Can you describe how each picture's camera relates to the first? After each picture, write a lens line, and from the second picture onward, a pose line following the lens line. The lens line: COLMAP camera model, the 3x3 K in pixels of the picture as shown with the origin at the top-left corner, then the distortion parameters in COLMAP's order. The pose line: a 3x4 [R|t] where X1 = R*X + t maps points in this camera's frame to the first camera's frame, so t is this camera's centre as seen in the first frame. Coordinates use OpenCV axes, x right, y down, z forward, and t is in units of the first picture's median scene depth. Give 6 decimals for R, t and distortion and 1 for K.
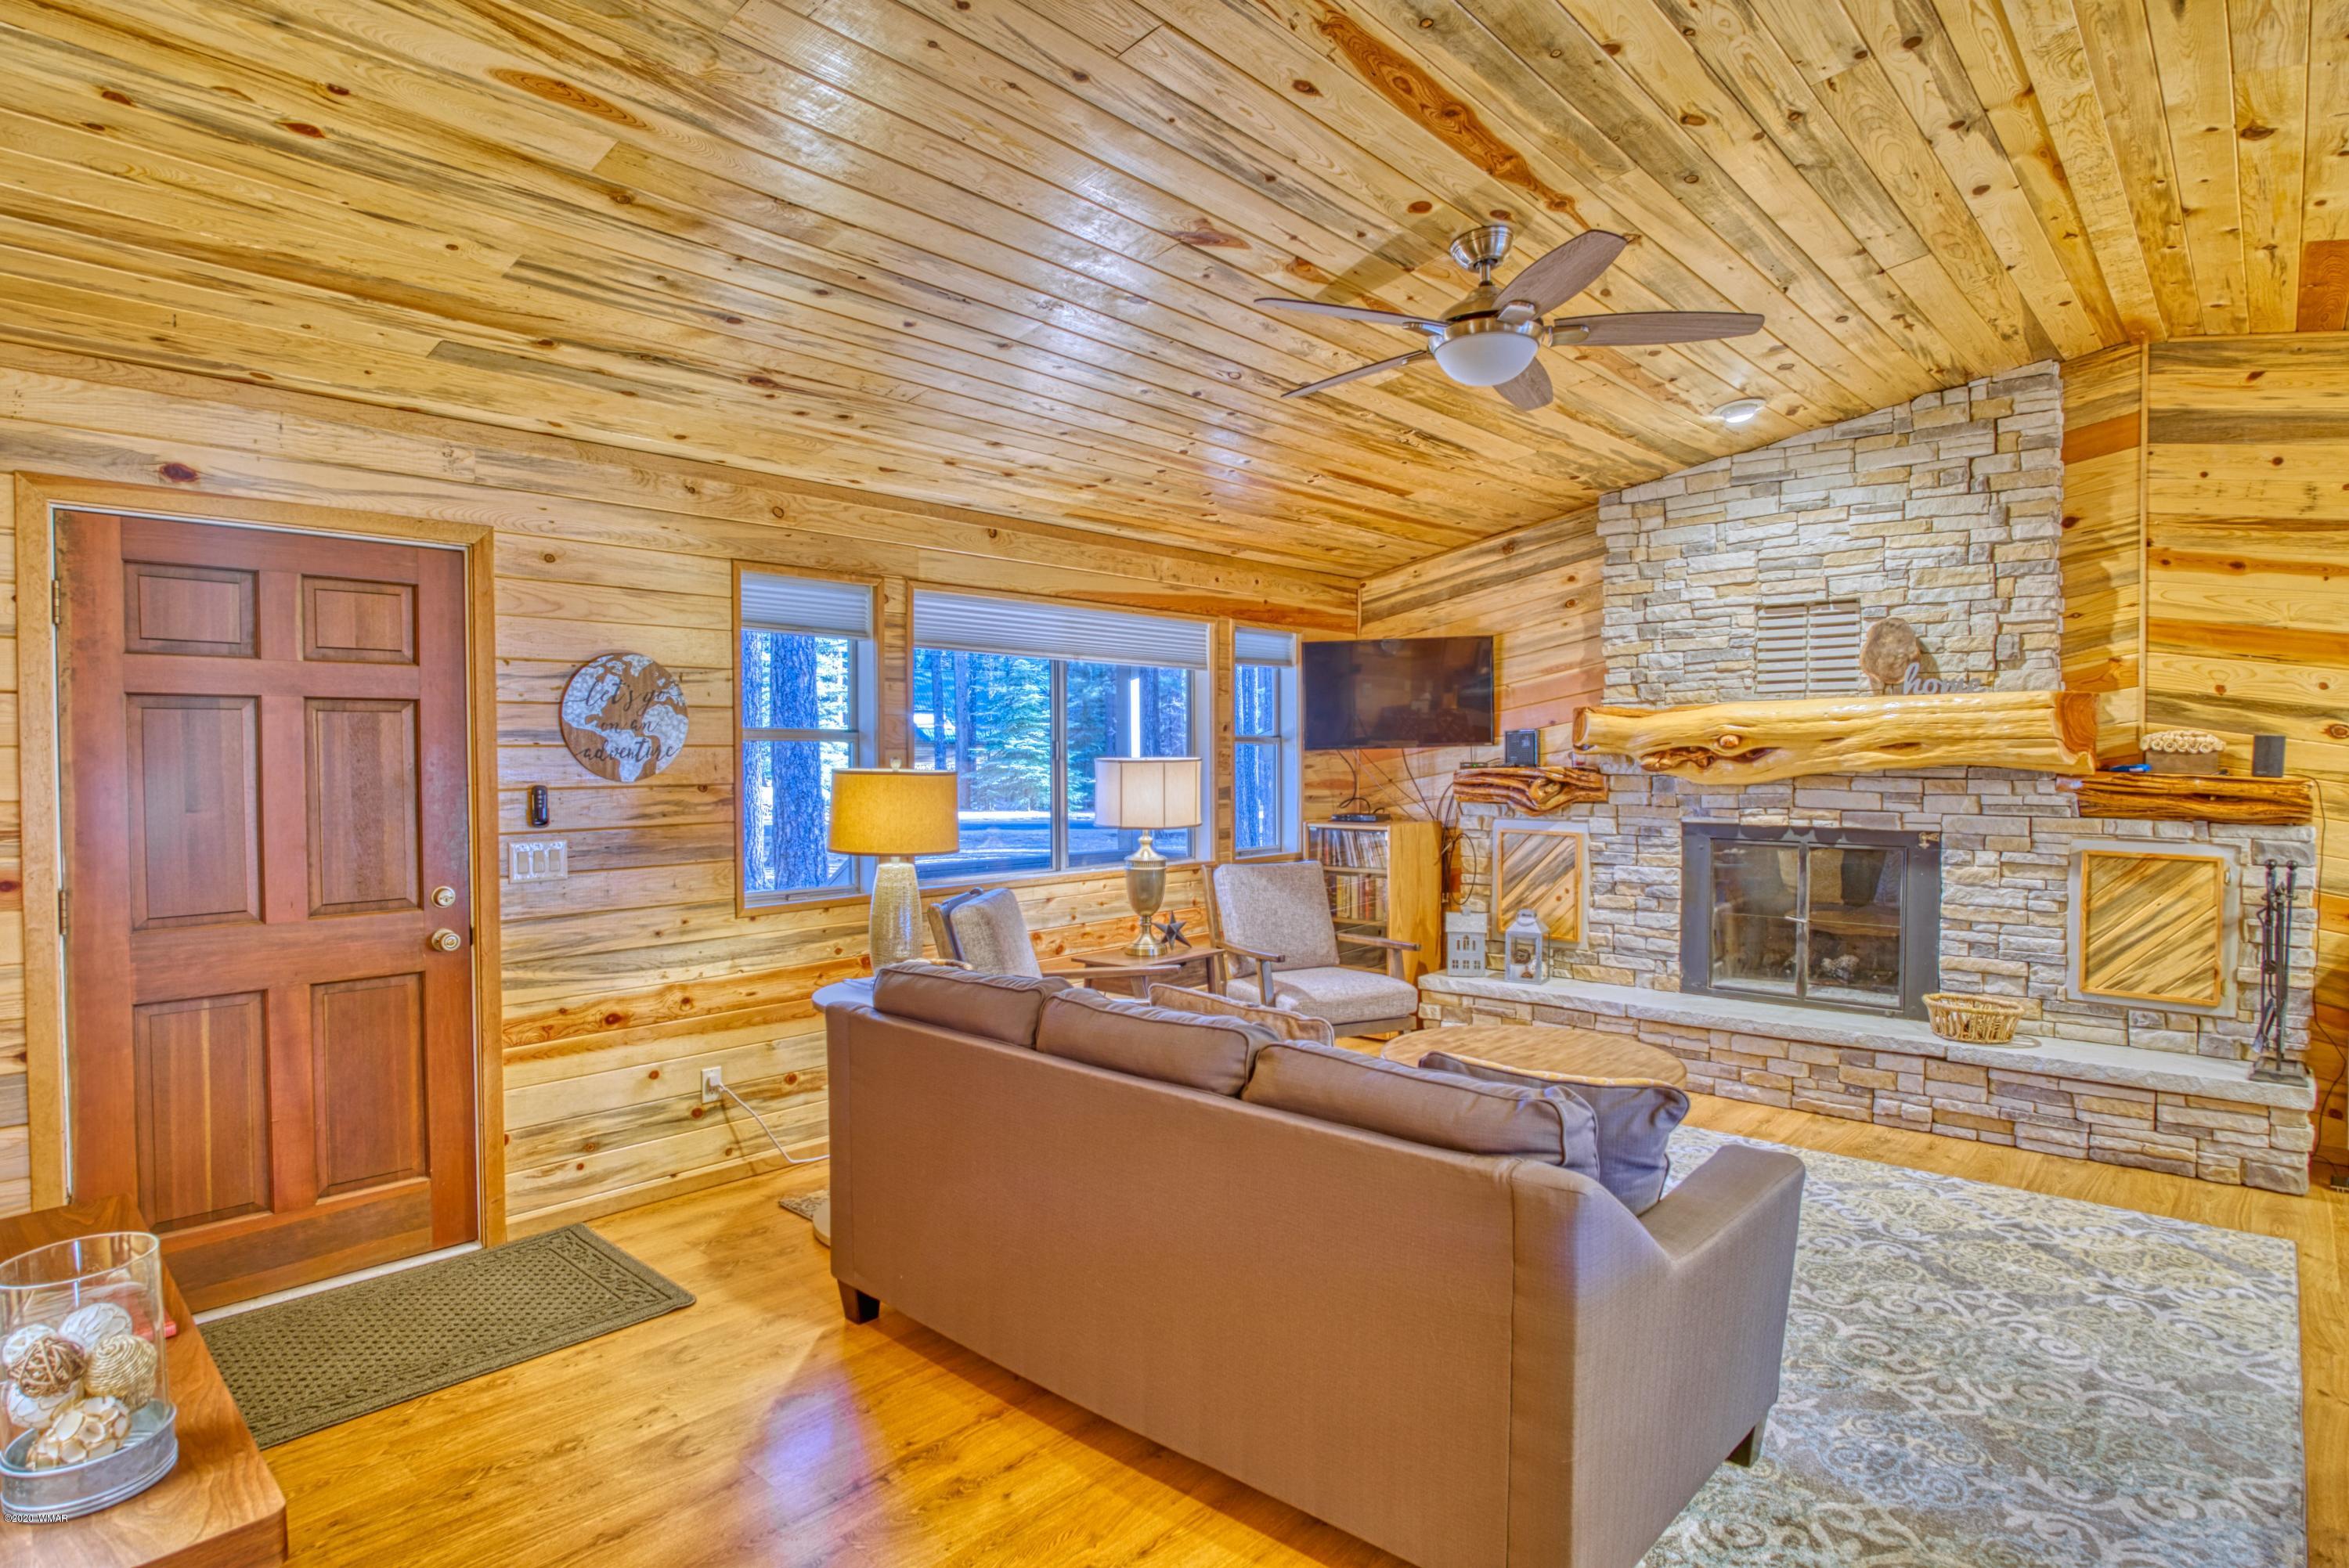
lens RADIAL K [[1247.4, 0, 1181.1], [0, 1247.4, 778.6], [0, 0, 1]] dist [-0.032035, 0.006312]
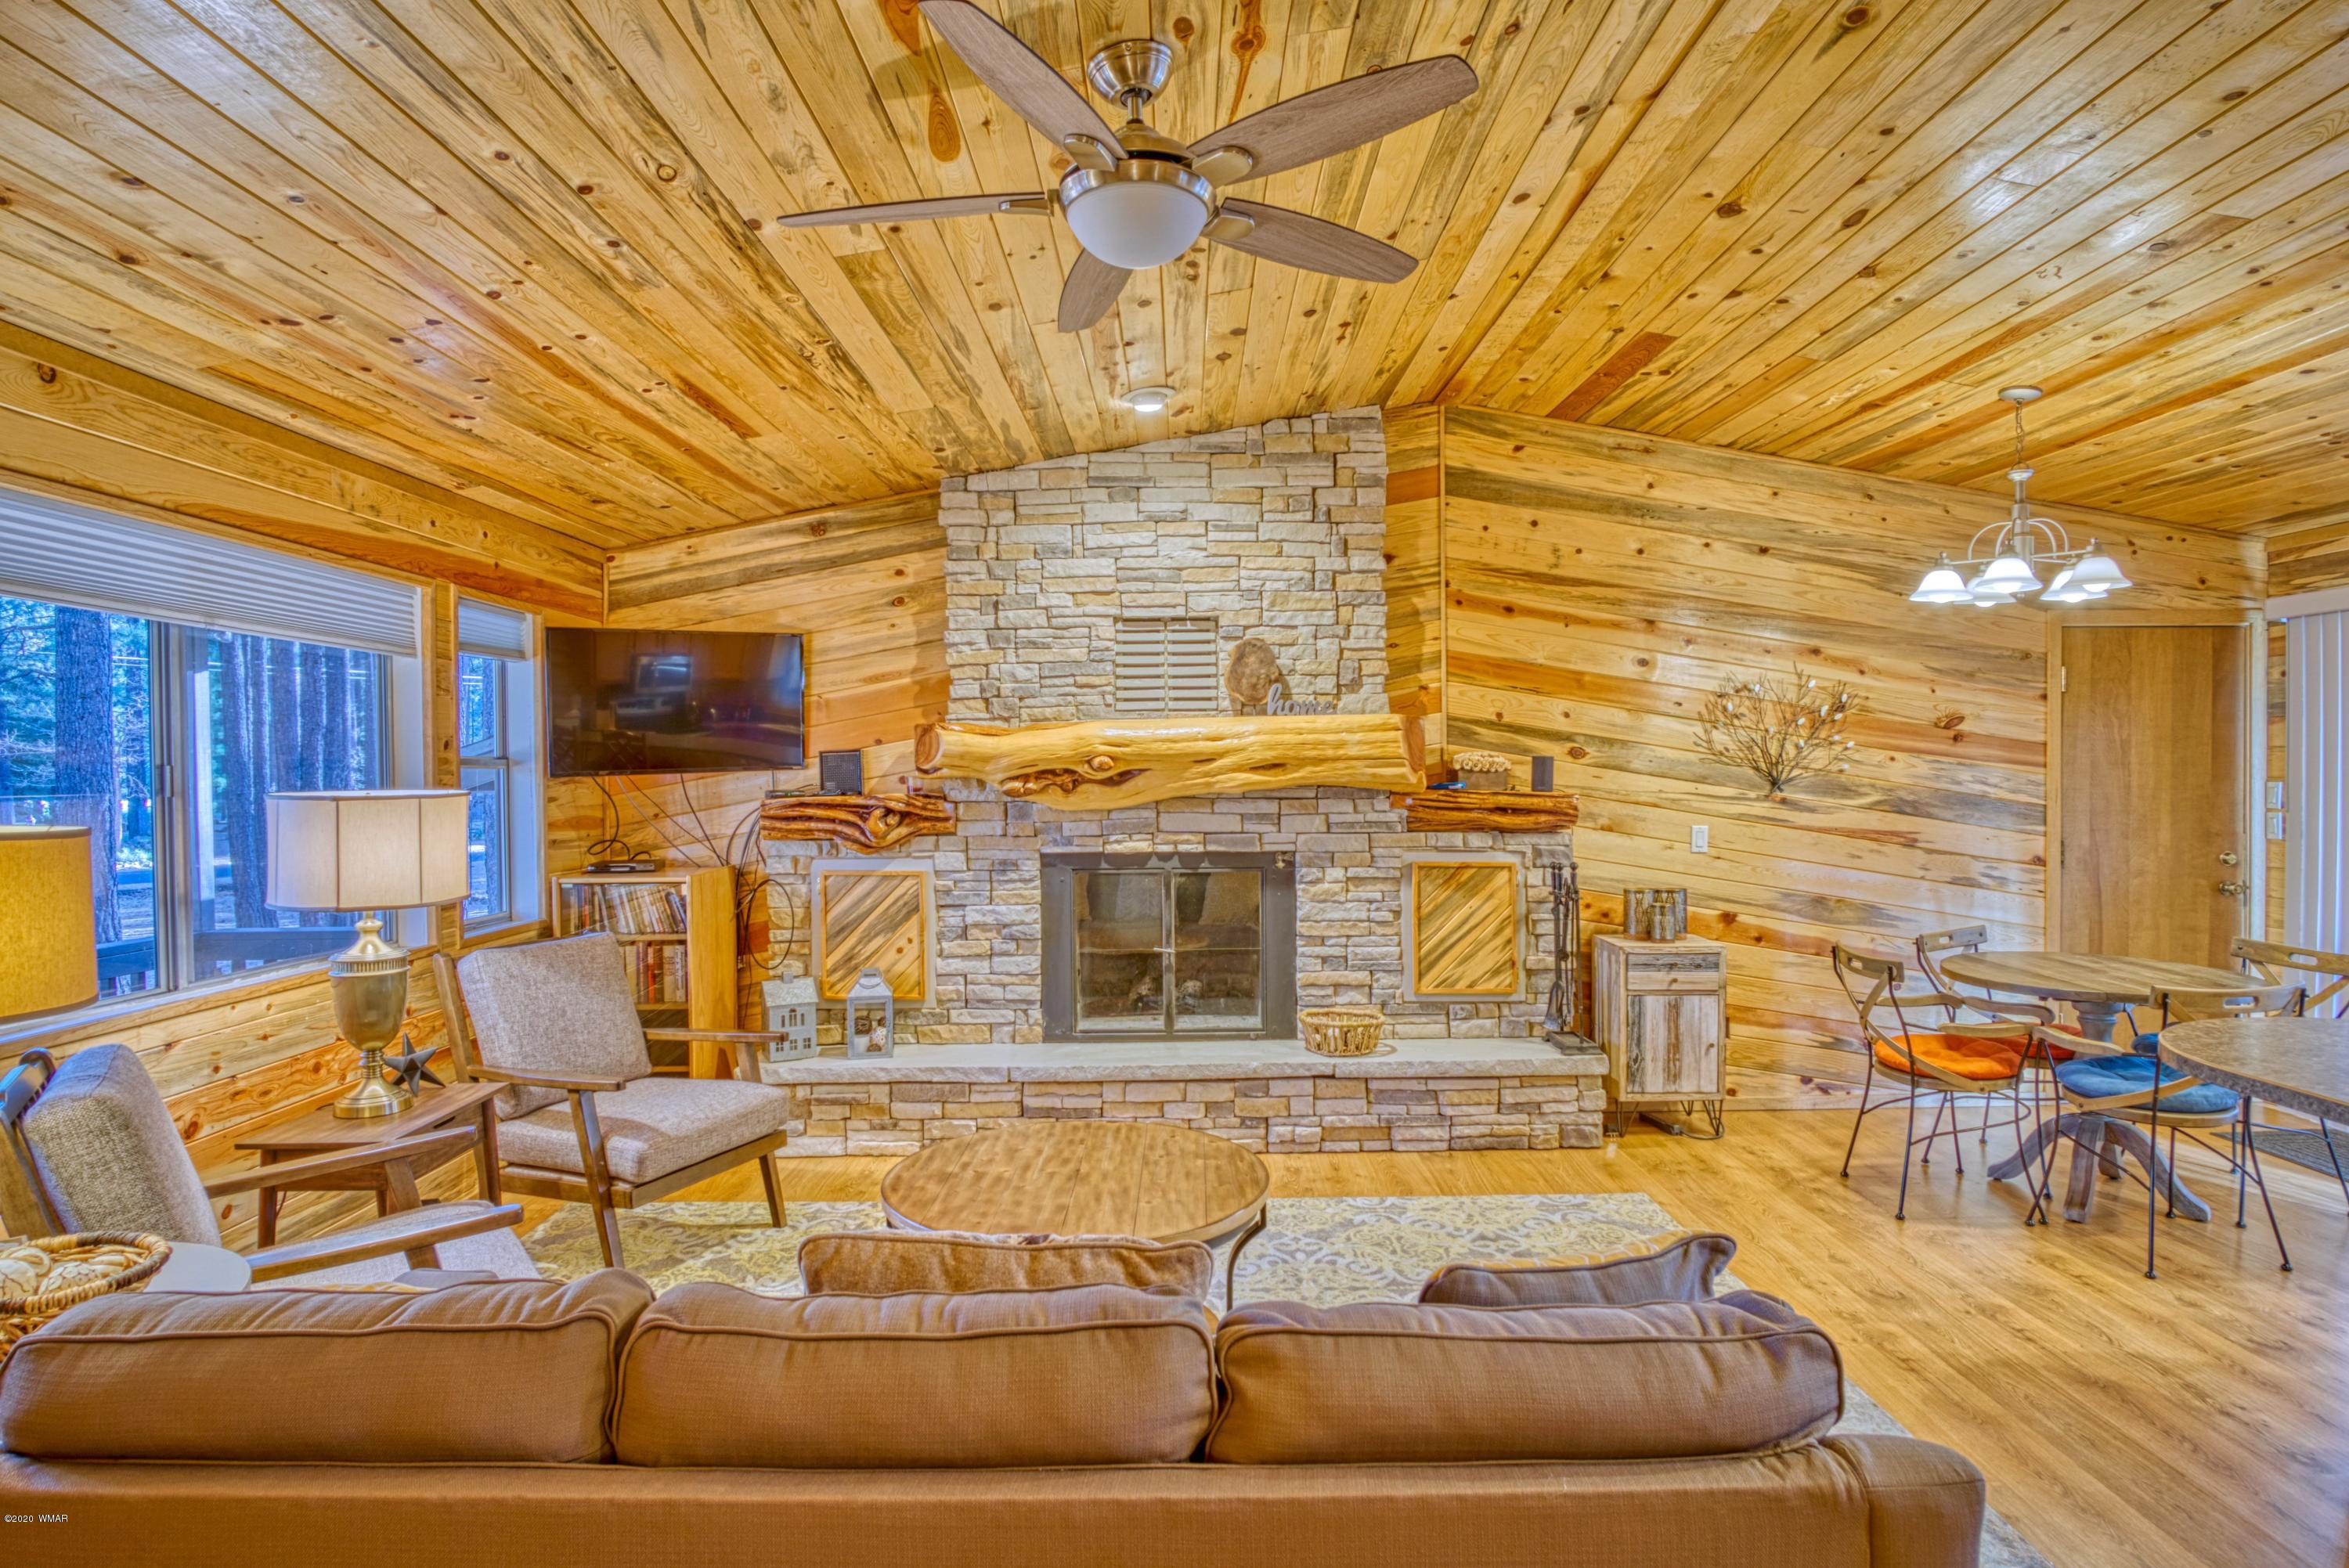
lens RADIAL K [[1247.4, 0, 1176.0], [0, 1247.4, 782.7], [0, 0, 1]] dist [-0.032035, 0.006312]
pose [[0.744964, -0.012146, 0.666994, -0.138357], [0.022929, 0.999710, -0.007404, -0.007558], [-0.666710, 0.020809, 0.745027, 0.290387]]
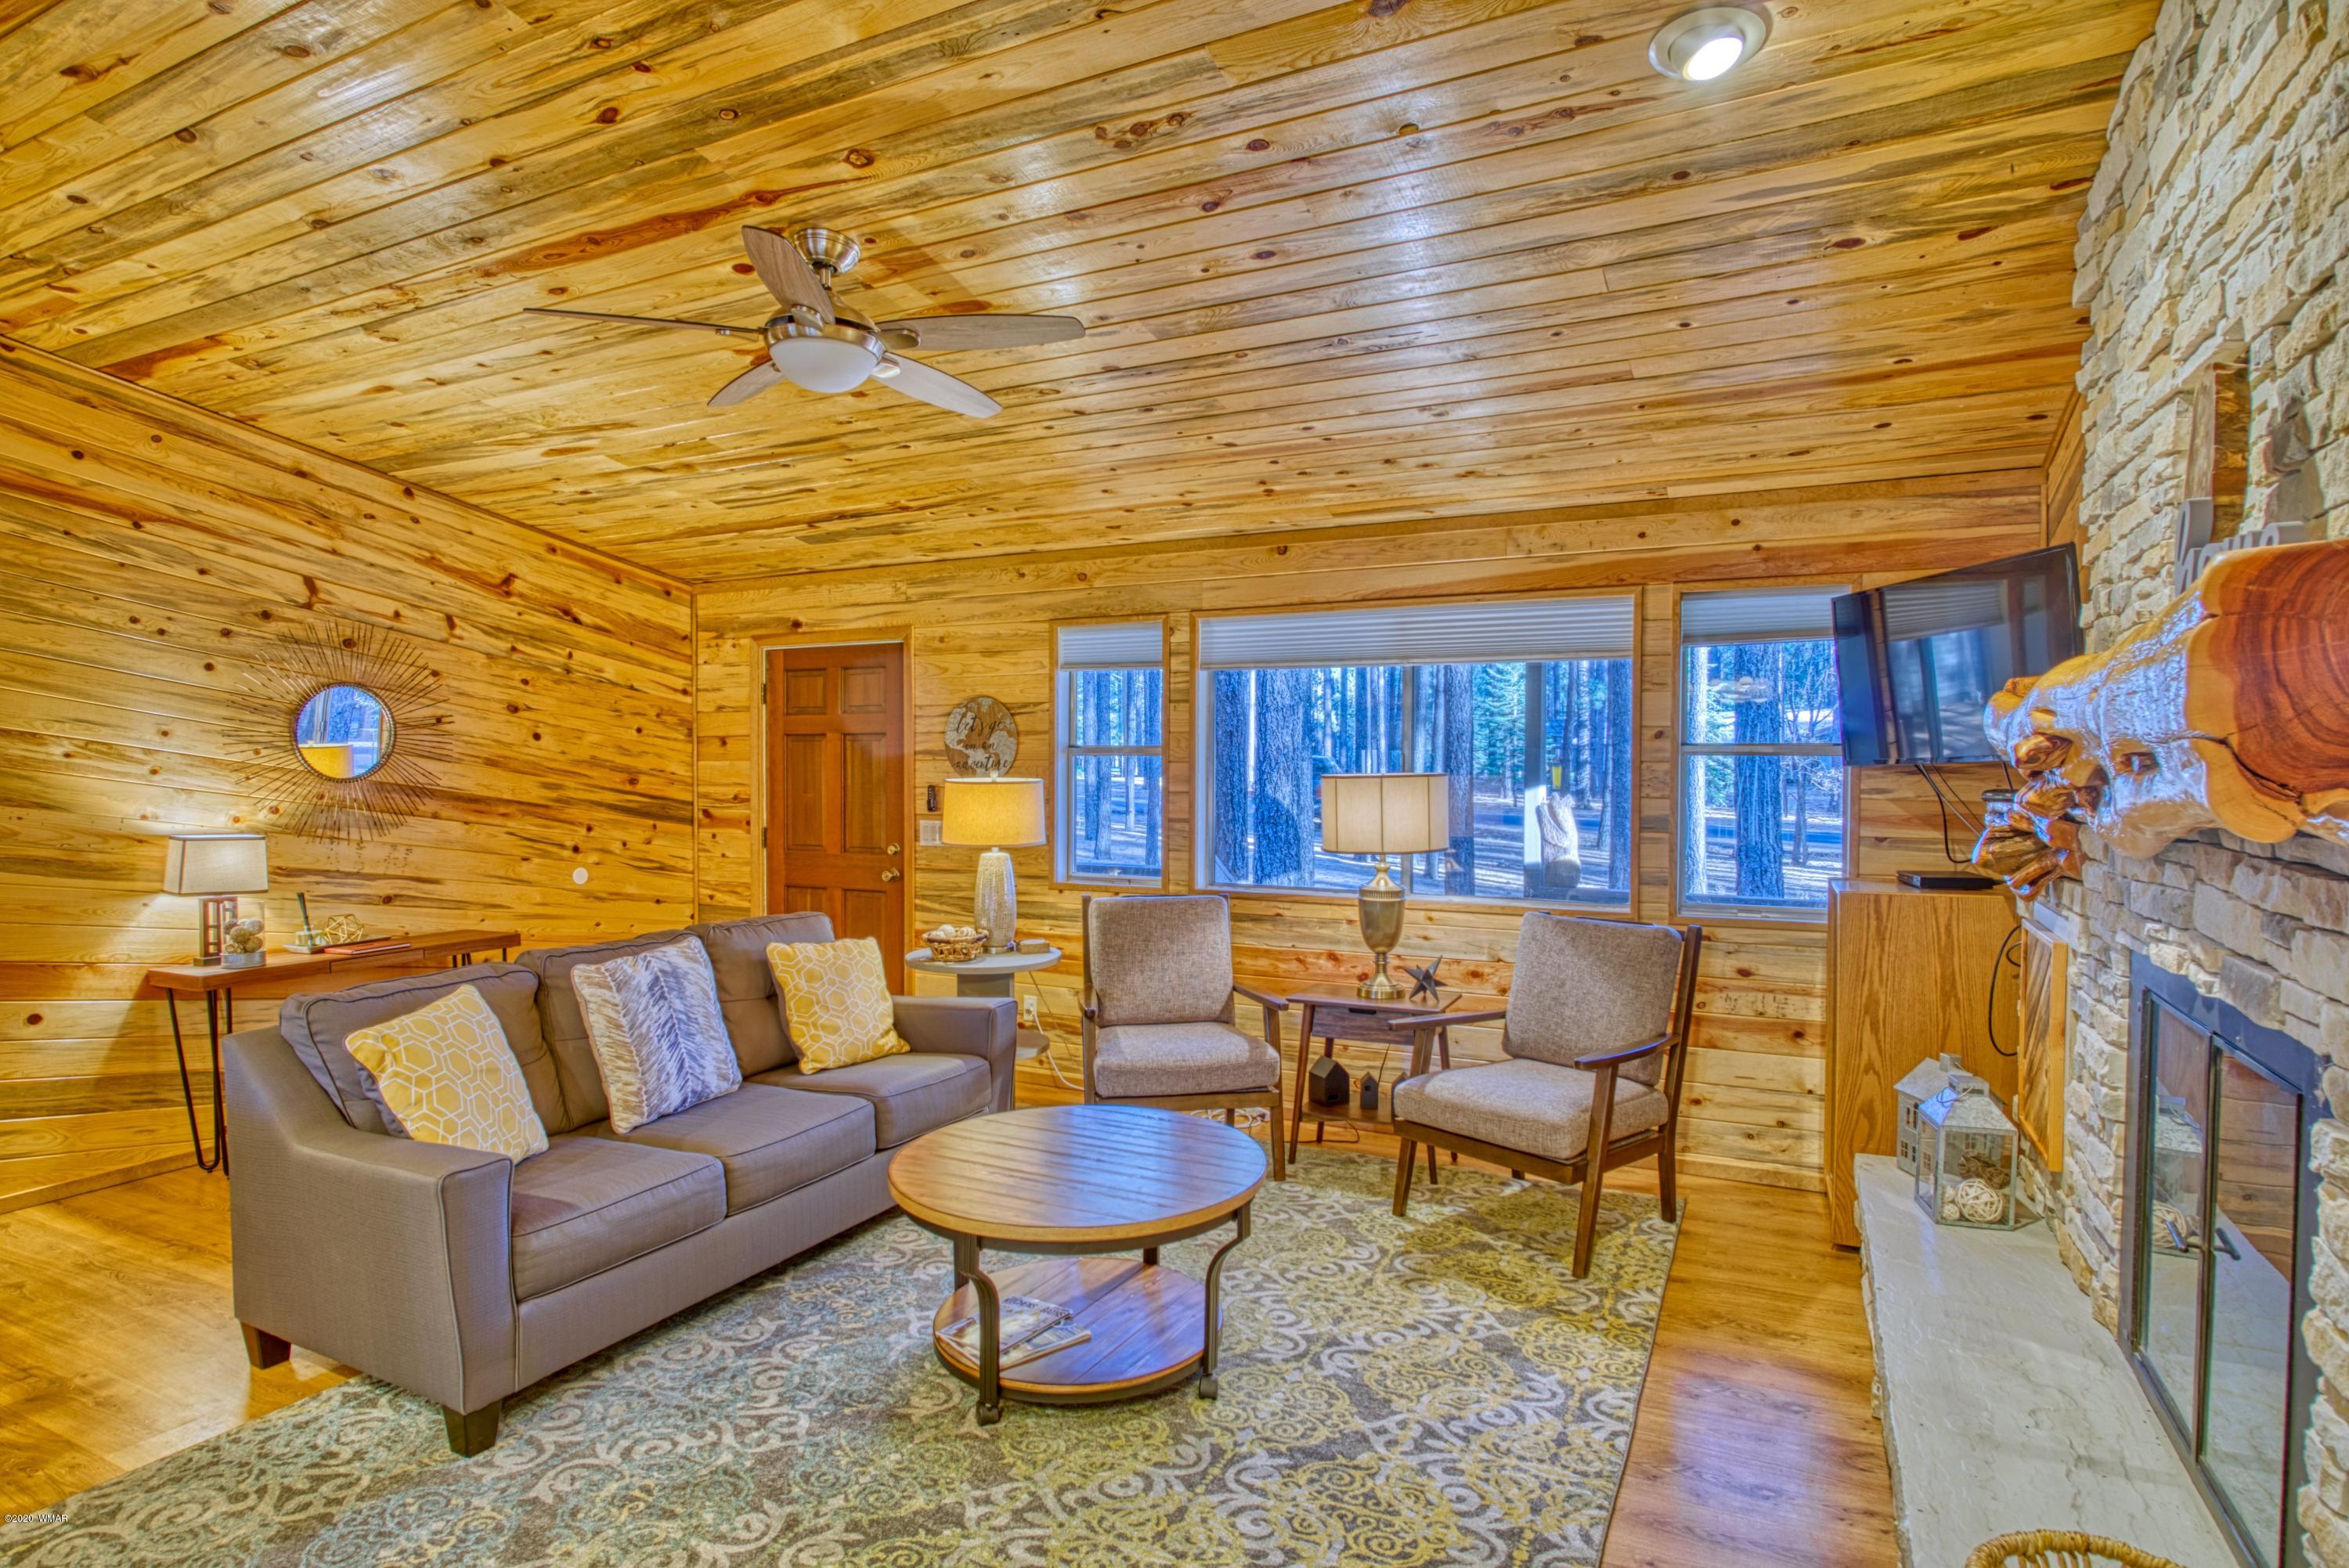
lens RADIAL K [[1247.4, 0, 1172.8], [0, 1247.4, 779.8], [0, 0, 1]] dist [-0.032035, 0.006312]
pose [[0.261523, 0.017870, -0.965032, 0.795596], [-0.022058, 0.999678, 0.012534, -0.020279], [0.964945, 0.018009, 0.261833, 0.640813]]
